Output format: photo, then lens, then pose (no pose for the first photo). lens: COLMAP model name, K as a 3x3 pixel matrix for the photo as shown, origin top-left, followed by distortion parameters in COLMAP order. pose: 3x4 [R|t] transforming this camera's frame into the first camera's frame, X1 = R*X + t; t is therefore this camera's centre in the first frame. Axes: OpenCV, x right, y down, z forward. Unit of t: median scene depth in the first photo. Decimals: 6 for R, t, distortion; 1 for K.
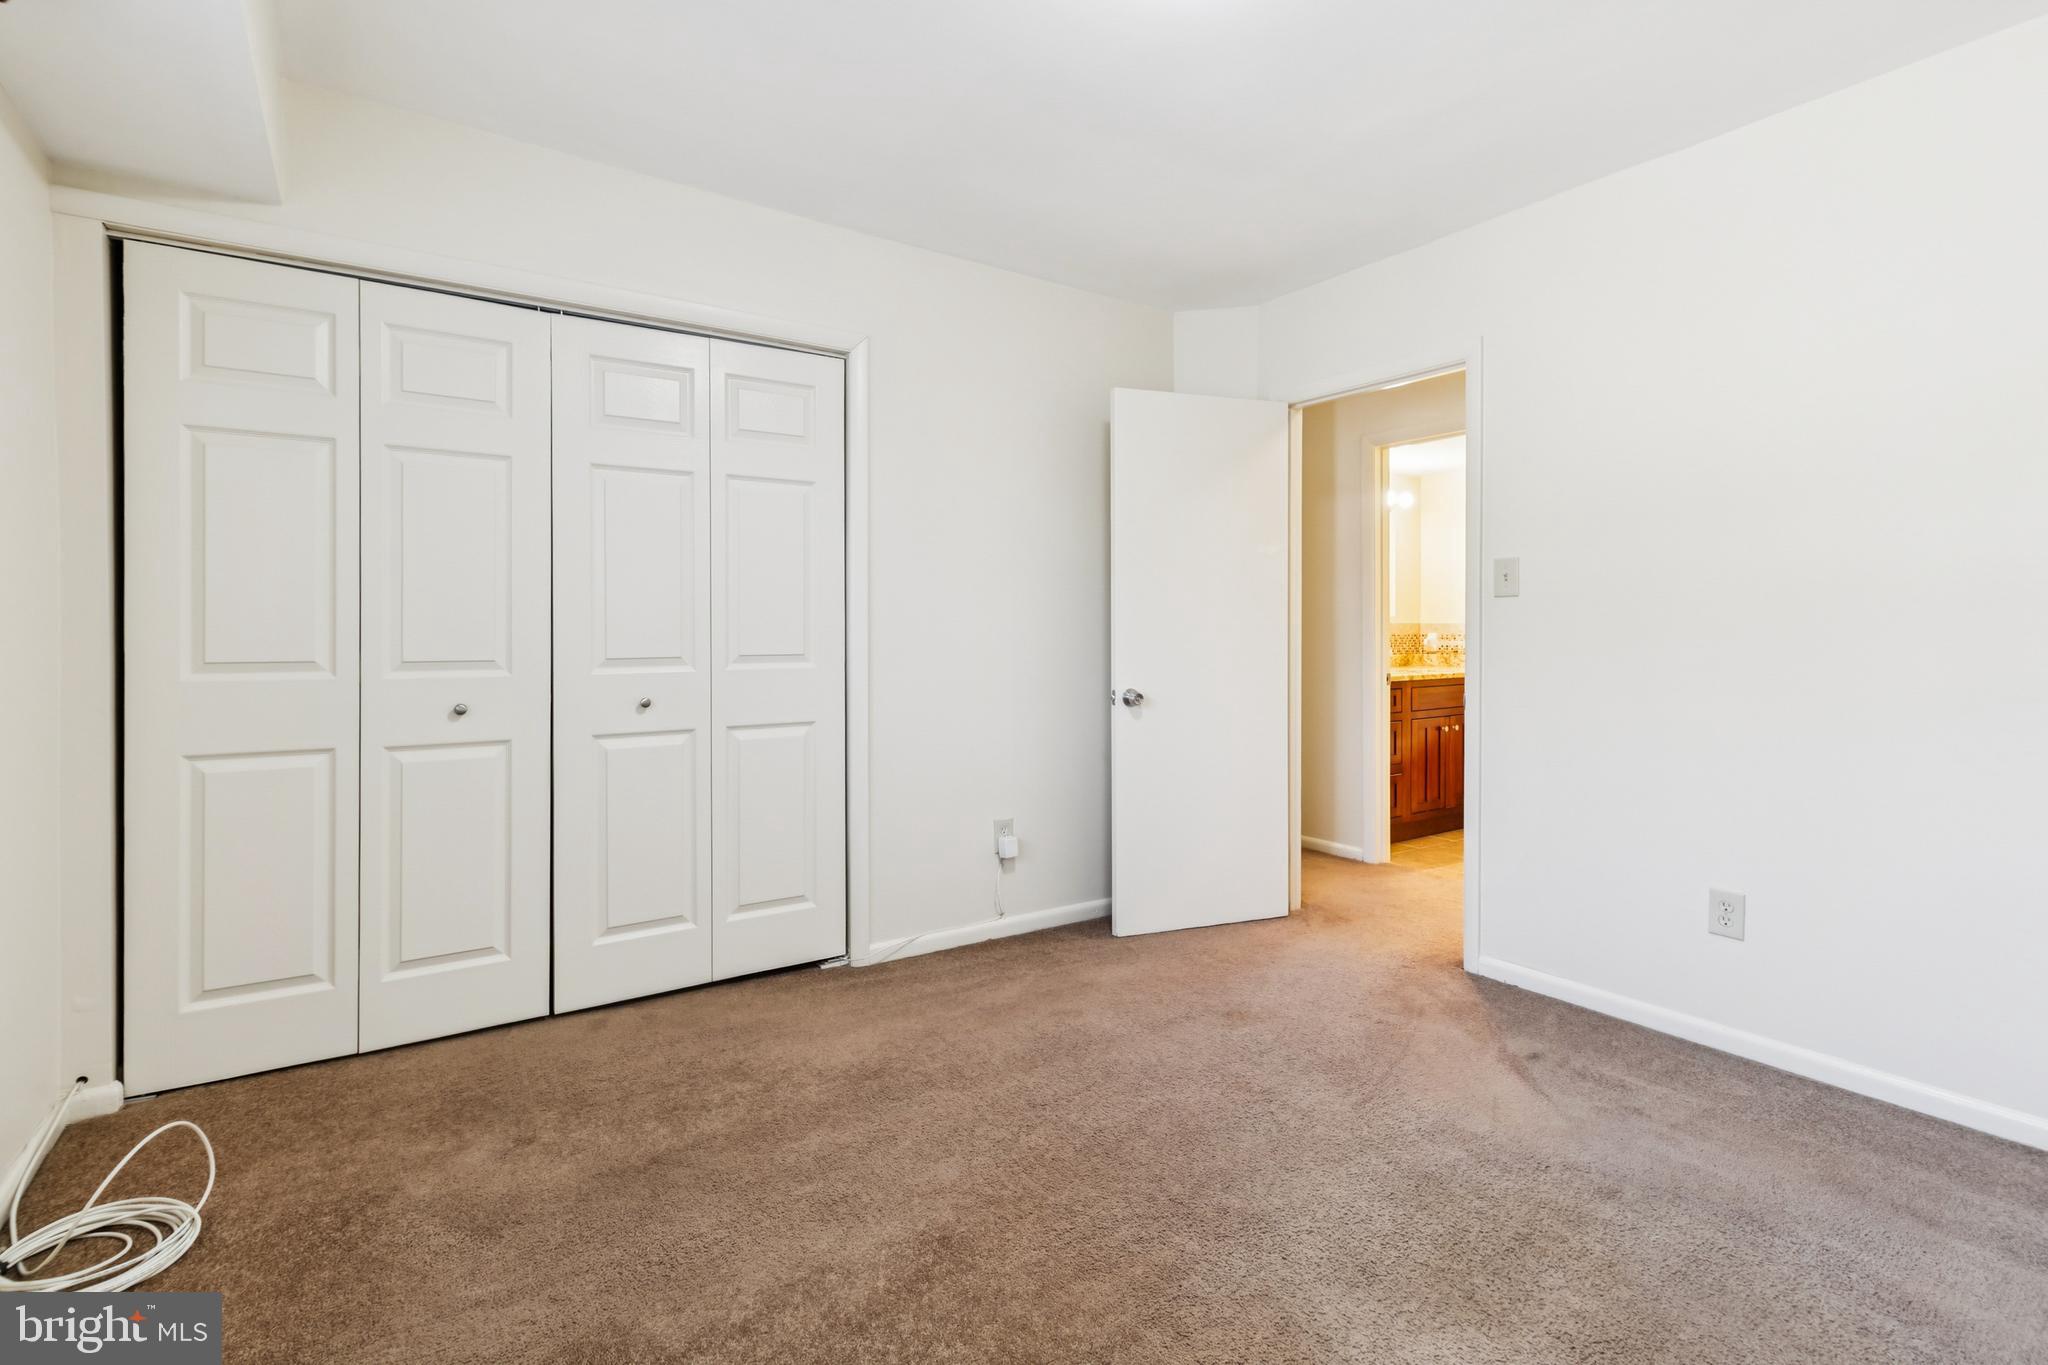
lens RADIAL K [[943.1, 0, 1011.1], [0, 943.1, 654.0], [0, 0, 1]] dist [0.016394, -0.000050]
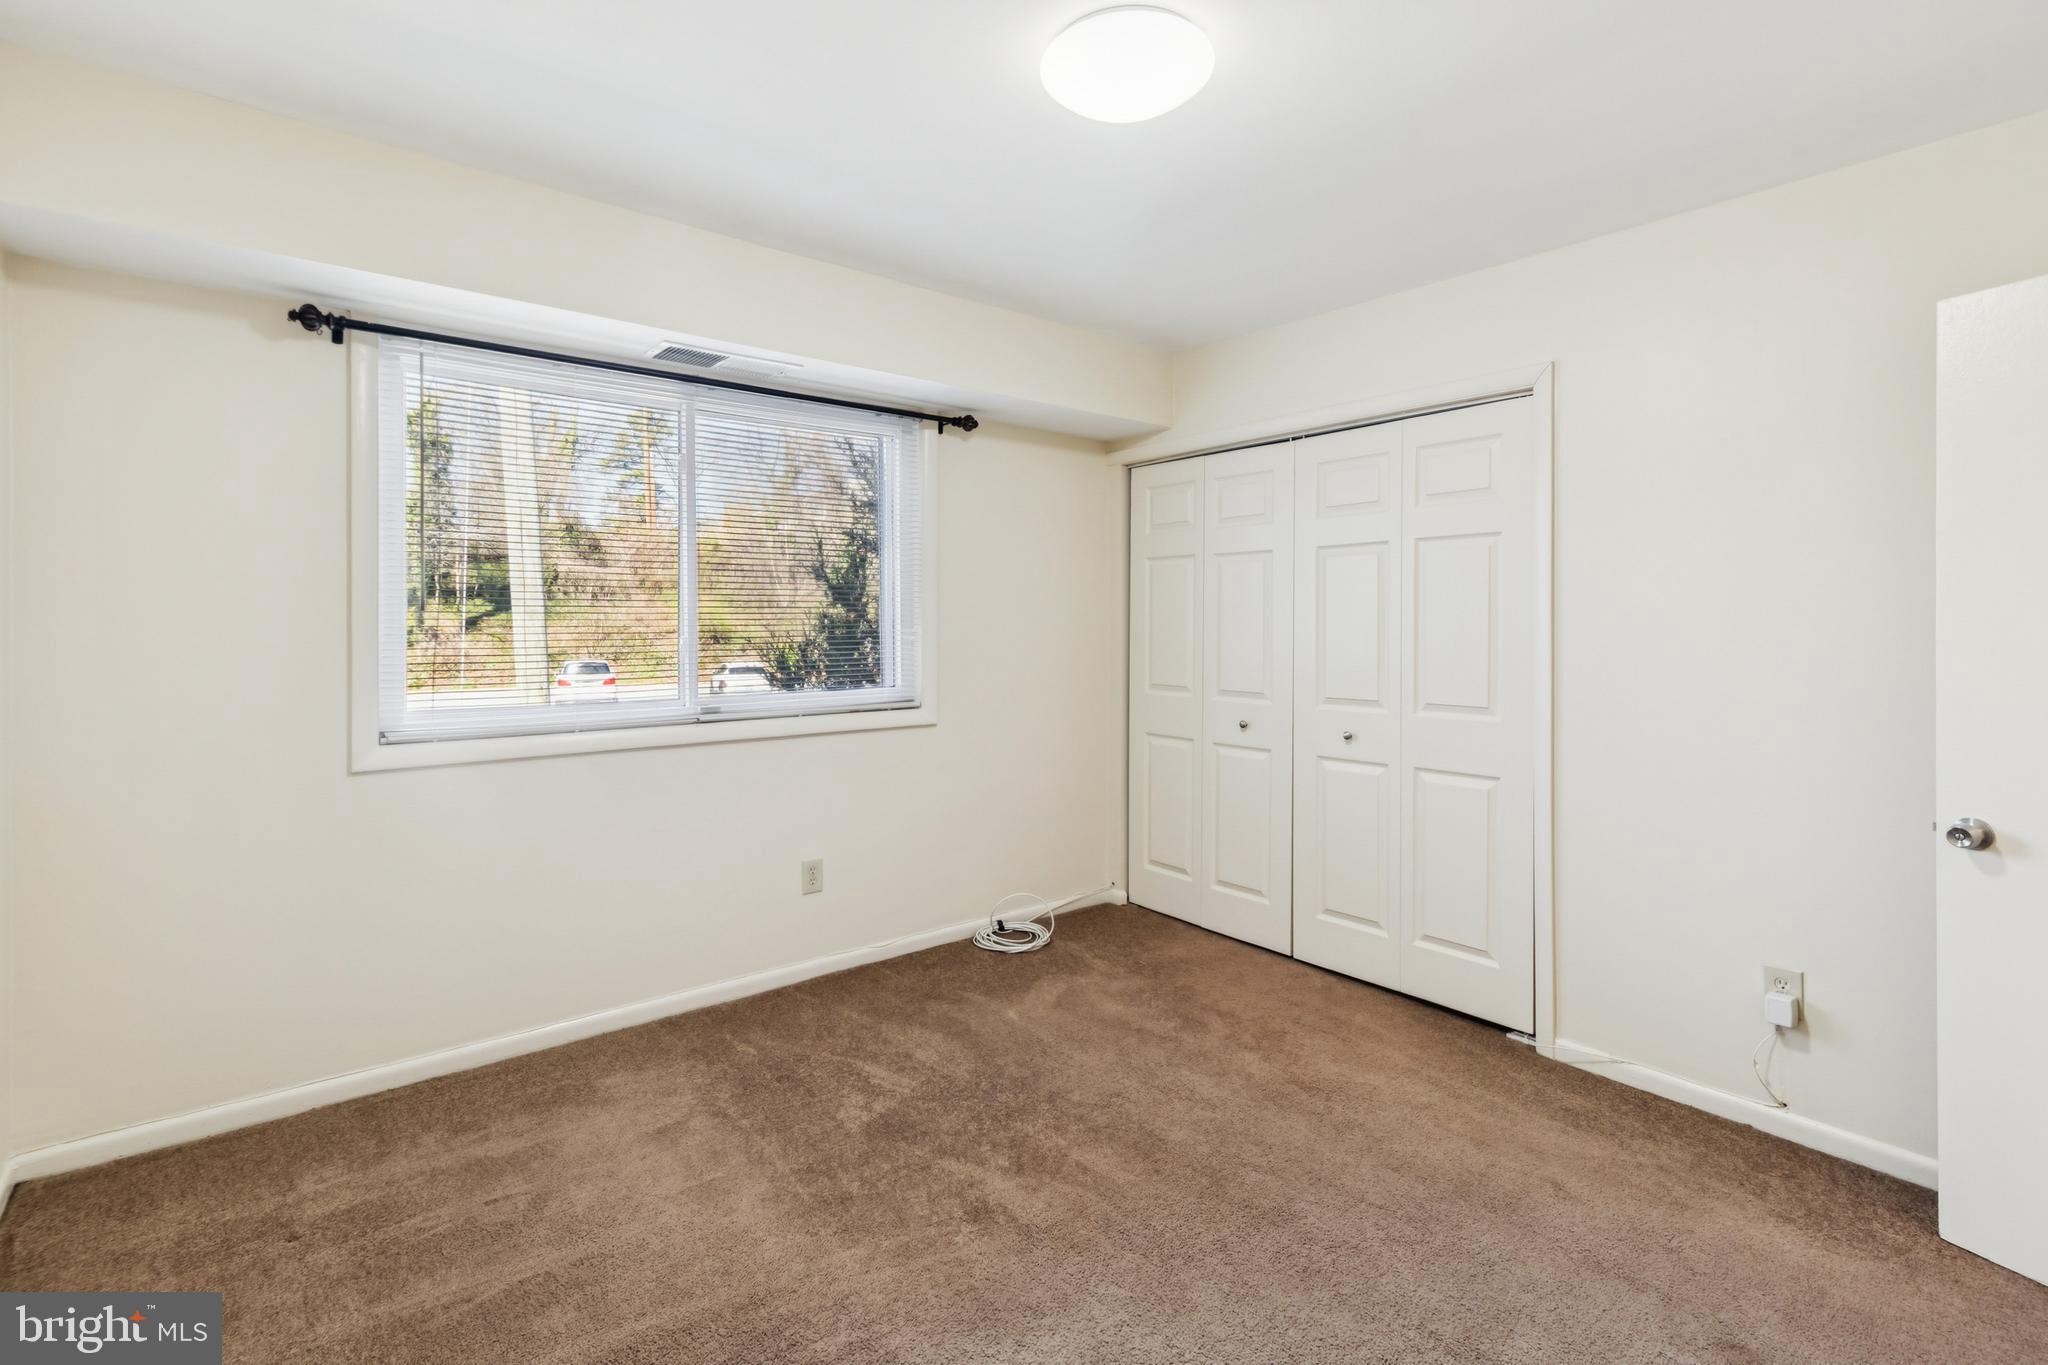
lens RADIAL K [[943.1, 0, 1011.1], [0, 943.1, 654.0], [0, 0, 1]] dist [0.016394, -0.000050]
pose [[0.096903, 0.032728, -0.994756, 0.739640], [-0.020446, 0.999314, 0.030886, -0.078501], [0.995084, 0.017346, 0.097505, 0.423890]]
